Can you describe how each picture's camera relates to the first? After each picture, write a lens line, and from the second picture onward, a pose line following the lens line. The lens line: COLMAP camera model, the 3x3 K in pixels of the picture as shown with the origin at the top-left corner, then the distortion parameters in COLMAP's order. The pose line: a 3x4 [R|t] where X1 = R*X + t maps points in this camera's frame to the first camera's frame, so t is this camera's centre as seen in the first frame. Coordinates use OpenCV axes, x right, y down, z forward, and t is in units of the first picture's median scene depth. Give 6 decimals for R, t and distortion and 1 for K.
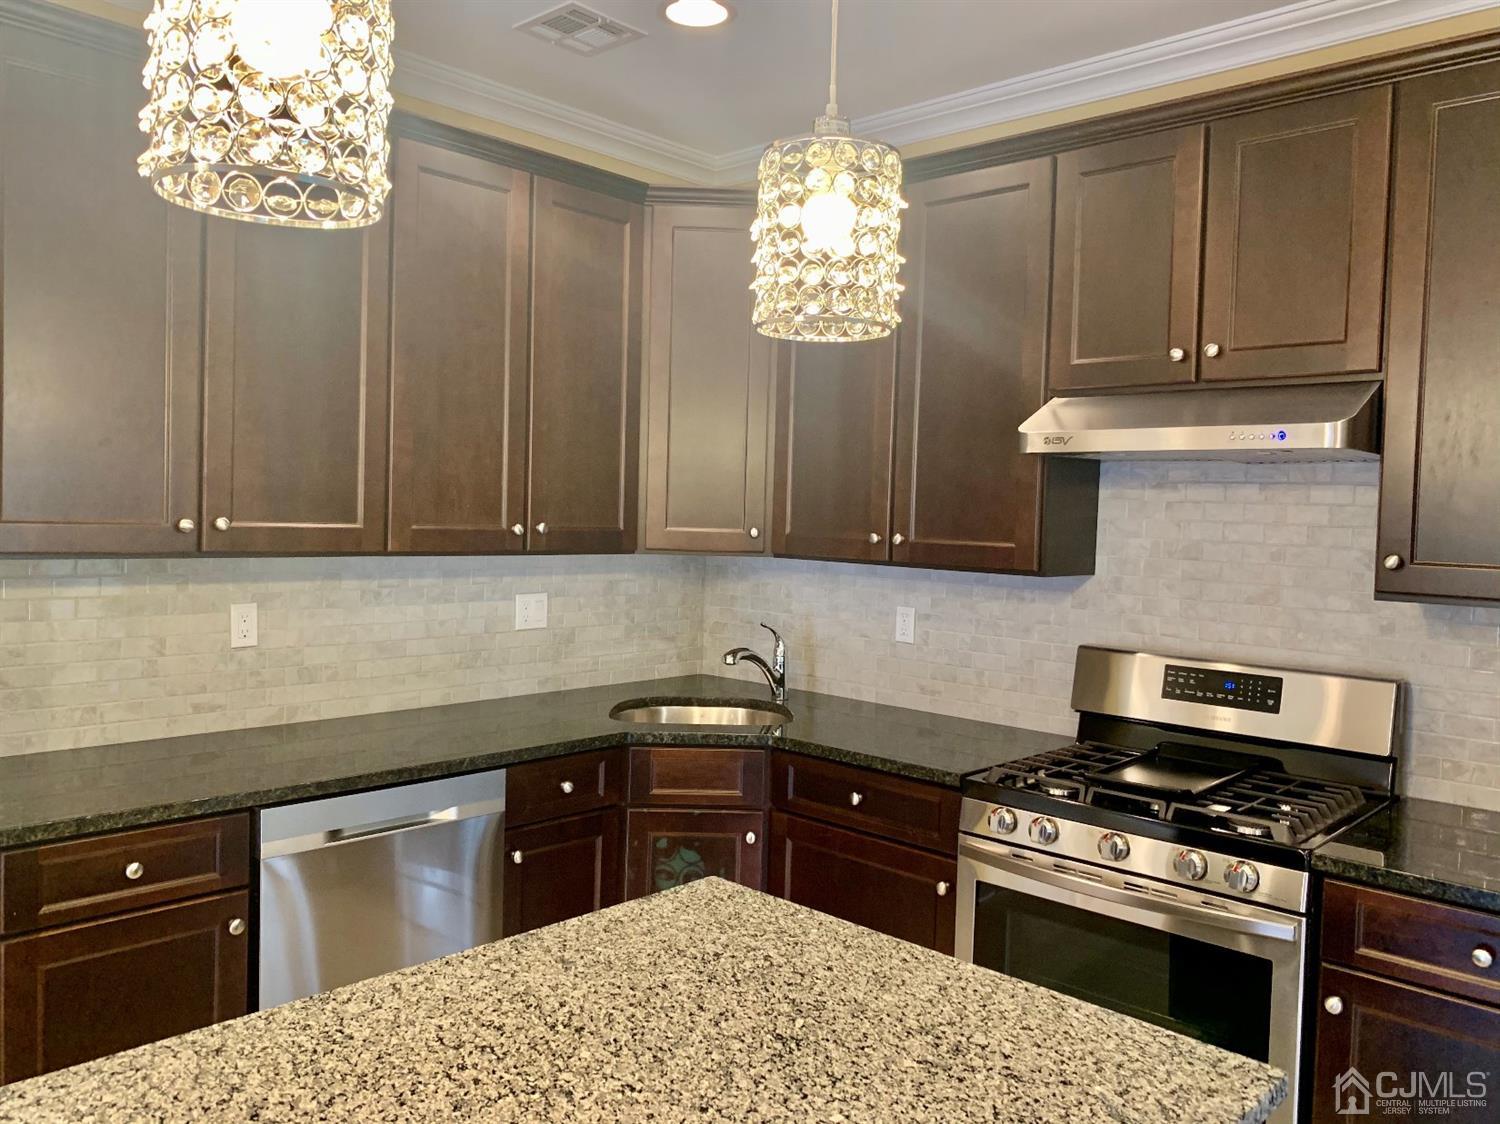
lens RADIAL K [[1155.9, 0, 749.5], [0, 1155.9, 551.6], [0, 0, 1]] dist [0.024616, -0.065475]
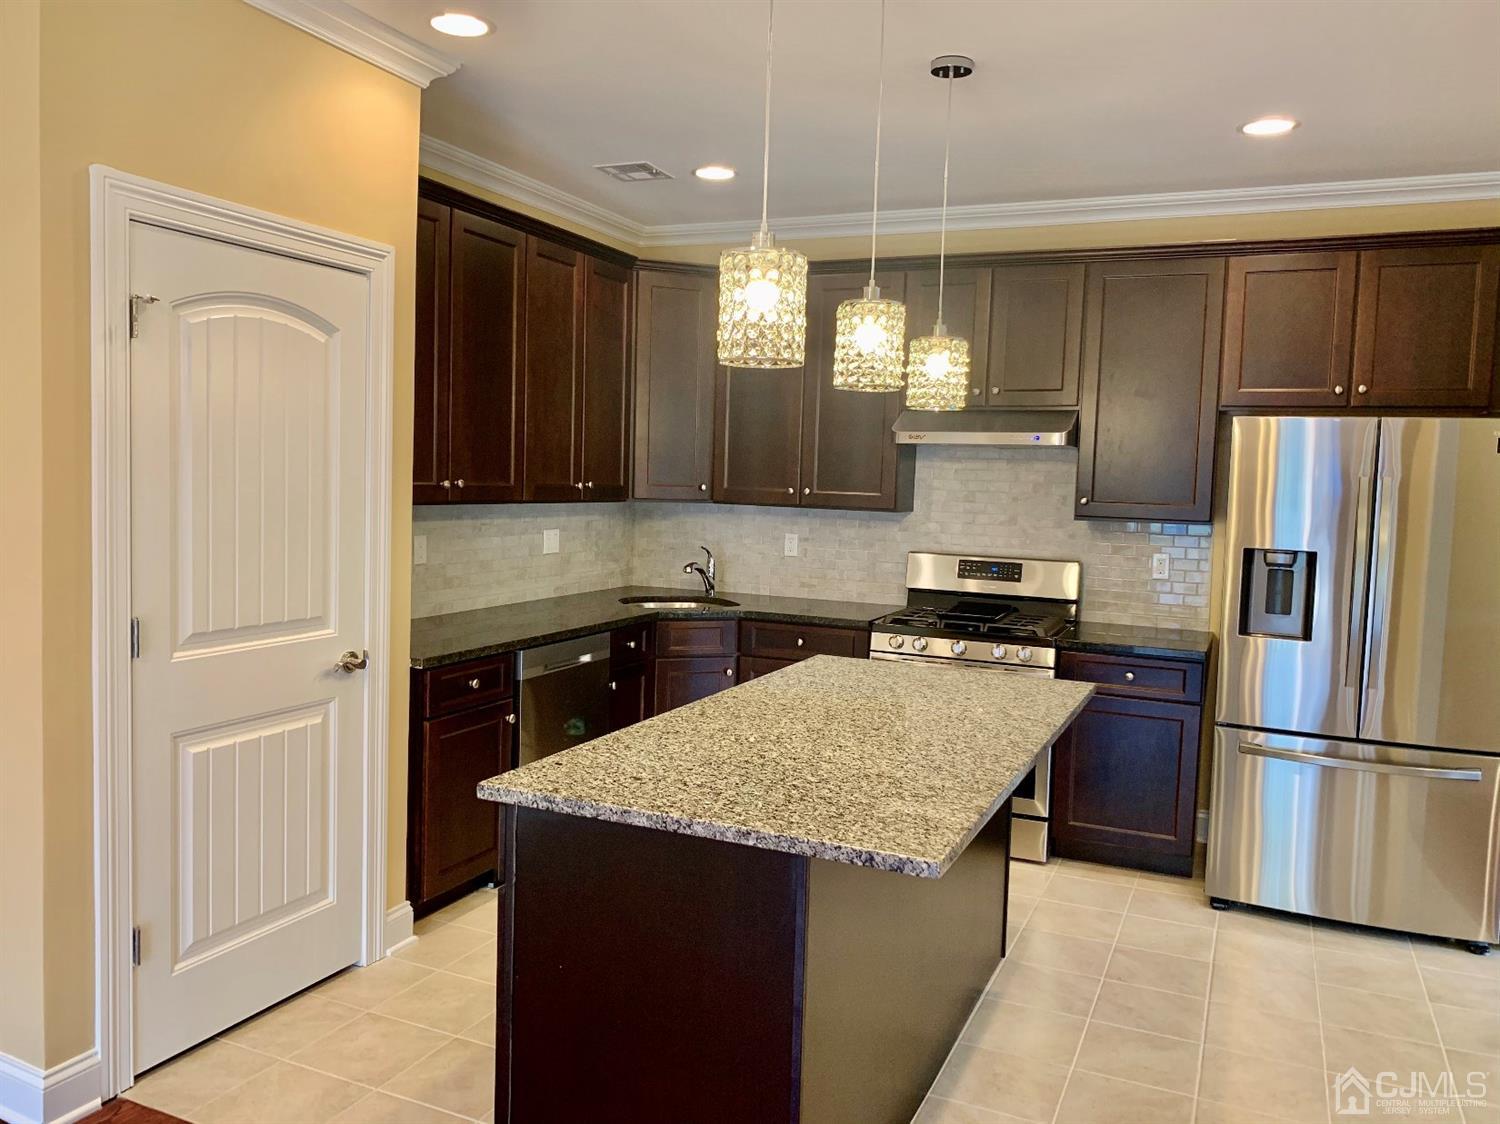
lens RADIAL K [[1152.7, 0, 753.3], [0, 1152.7, 564.5], [0, 0, 1]] dist [0.034029, -0.002381]
pose [[0.941628, -0.025726, 0.335670, -0.520949], [0.008242, 0.998539, 0.053410, 0.005368], [-0.336553, -0.047526, 0.940464, -0.557832]]
